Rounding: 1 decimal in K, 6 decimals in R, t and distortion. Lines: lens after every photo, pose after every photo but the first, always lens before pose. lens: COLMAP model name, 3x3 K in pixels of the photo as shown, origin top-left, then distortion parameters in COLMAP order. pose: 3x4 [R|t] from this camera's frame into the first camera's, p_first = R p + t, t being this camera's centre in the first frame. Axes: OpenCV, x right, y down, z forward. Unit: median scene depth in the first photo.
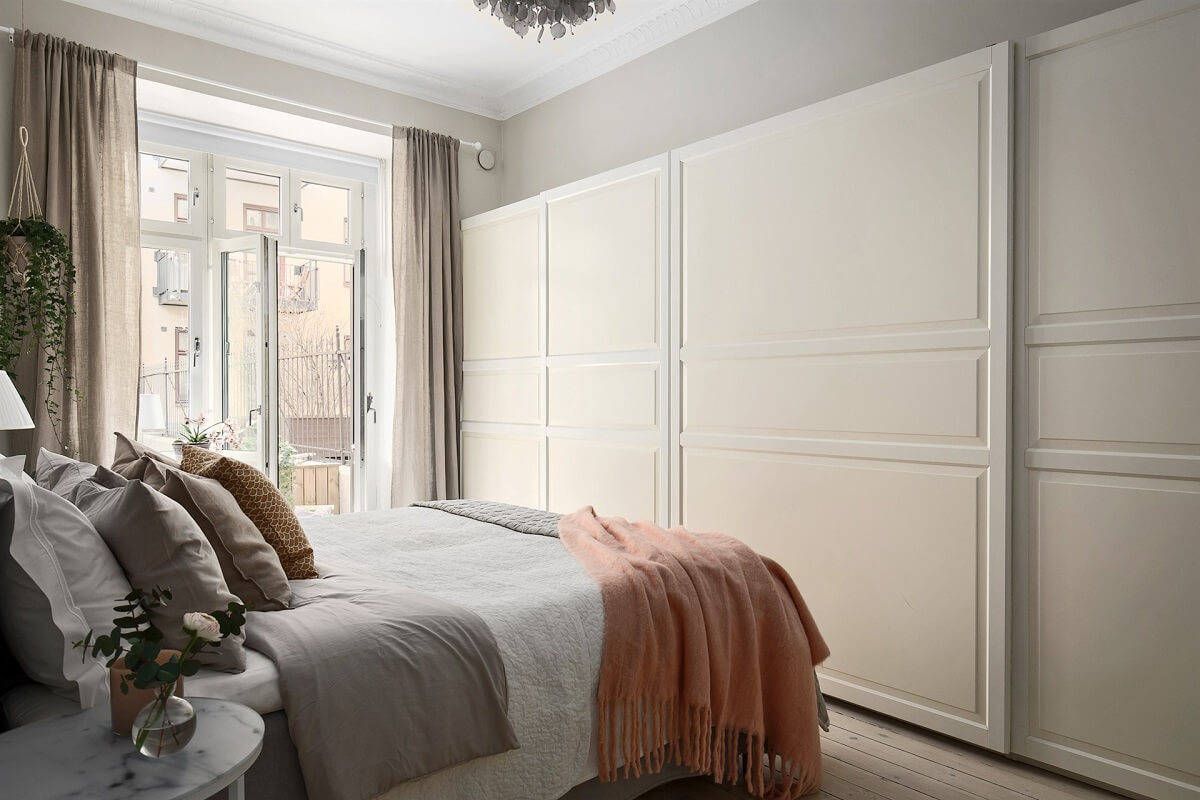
lens RADIAL K [[792.2, 0, 601.4], [0, 792.2, 402.8], [0, 0, 1]] dist [-0.006779, 0.000572]
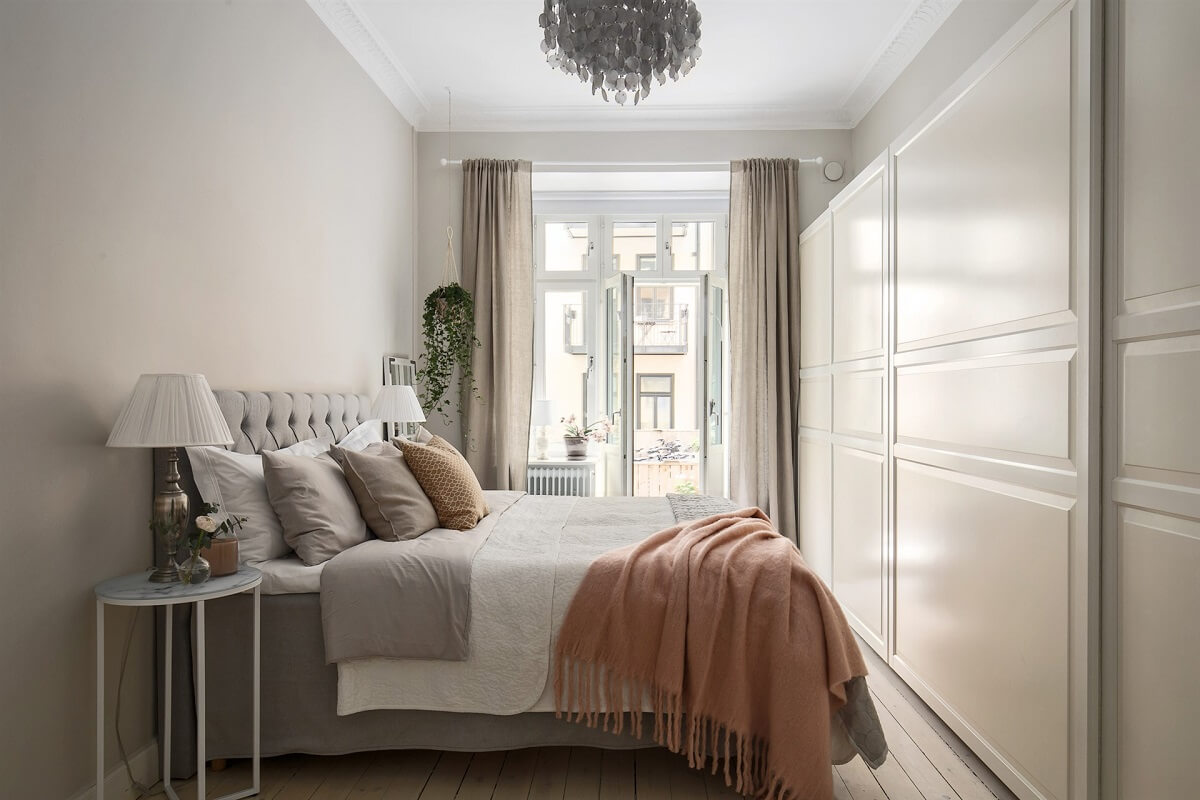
lens RADIAL K [[792.2, 0, 601.5], [0, 792.2, 398.5], [0, 0, 1]] dist [-0.006779, 0.000572]
pose [[0.728299, 0.001221, -0.685259, 0.469551], [-0.007495, 0.999953, -0.006183, -0.006331], [0.685219, 0.009639, 0.728273, 0.072838]]
